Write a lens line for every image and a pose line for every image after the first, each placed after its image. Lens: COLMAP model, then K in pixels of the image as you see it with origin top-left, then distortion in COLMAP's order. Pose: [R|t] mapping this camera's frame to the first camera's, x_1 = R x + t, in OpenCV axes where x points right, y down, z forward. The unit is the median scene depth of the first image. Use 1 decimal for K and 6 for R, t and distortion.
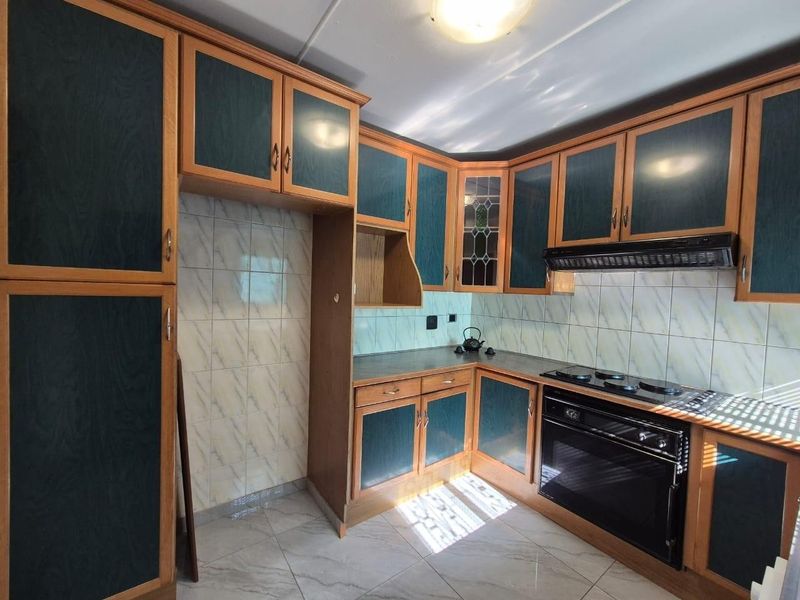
lens RADIAL K [[327.3, 0, 400.5], [0, 327.3, 302.0], [0, 0, 1]] dist [-0.001003, -0.000750]
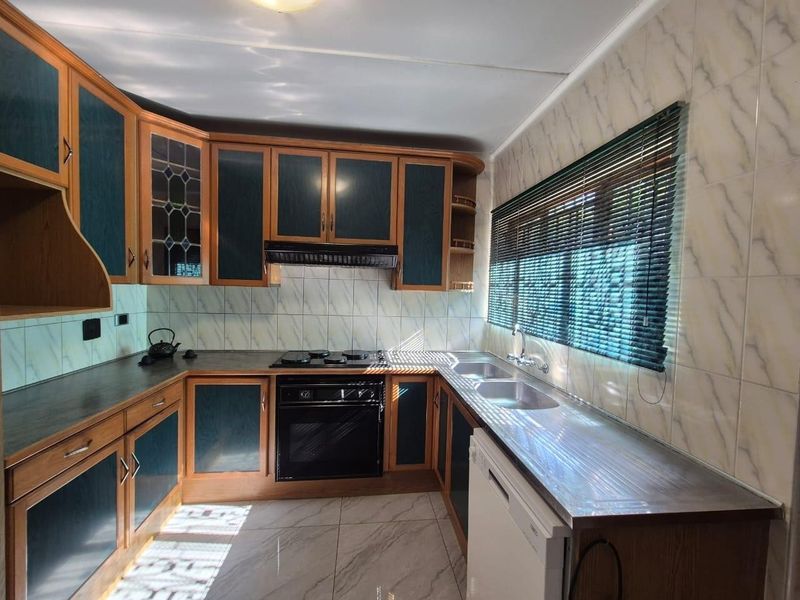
lens RADIAL K [[327.3, 0, 398.9], [0, 327.3, 300.9], [0, 0, 1]] dist [-0.001003, -0.000750]
pose [[0.501599, -0.057287, 0.863202, -0.231215], [0.022995, 0.998335, 0.052894, -0.024893], [-0.864795, -0.006682, 0.502081, 0.150674]]
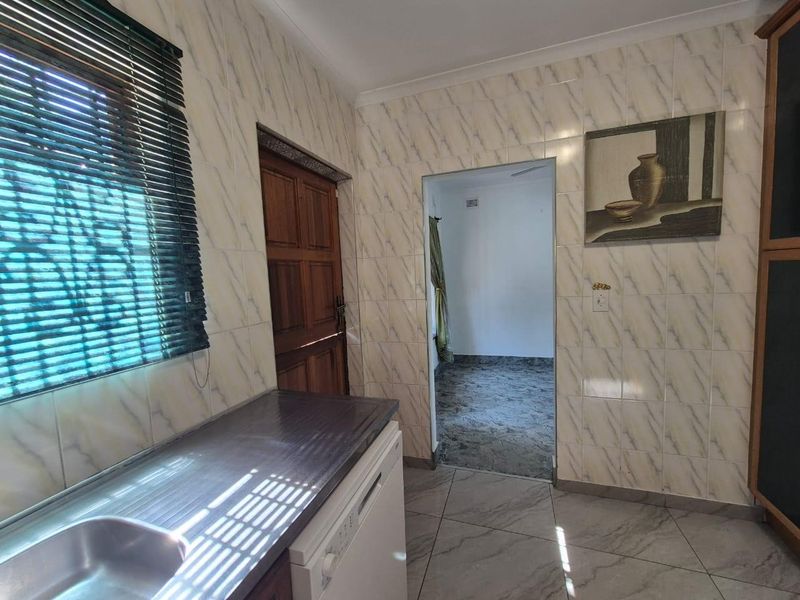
lens RADIAL K [[327.3, 0, 400.2], [0, 327.3, 303.0], [0, 0, 1]] dist [-0.001003, -0.000750]
pose [[-0.825527, 0.056416, -0.561536, 0.488562], [-0.001065, 0.994834, 0.101514, 0.010869], [0.564362, 0.084400, -0.821202, 0.631934]]
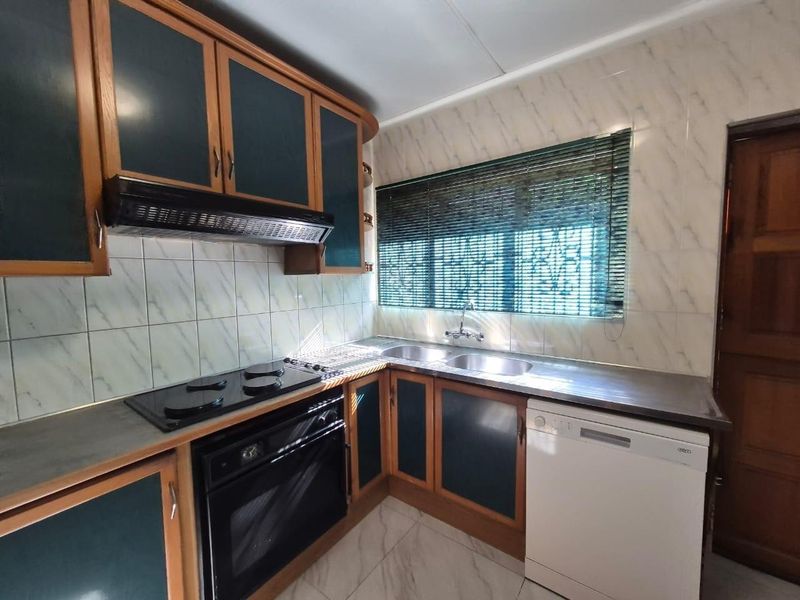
lens RADIAL K [[327.3, 0, 399.5], [0, 327.3, 302.4], [0, 0, 1]] dist [-0.001003, -0.000750]
pose [[-0.286224, -0.106060, 0.952275, -0.141935], [0.043069, 0.991426, 0.123366, -0.024484], [-0.957194, 0.076324, -0.279202, 0.776805]]
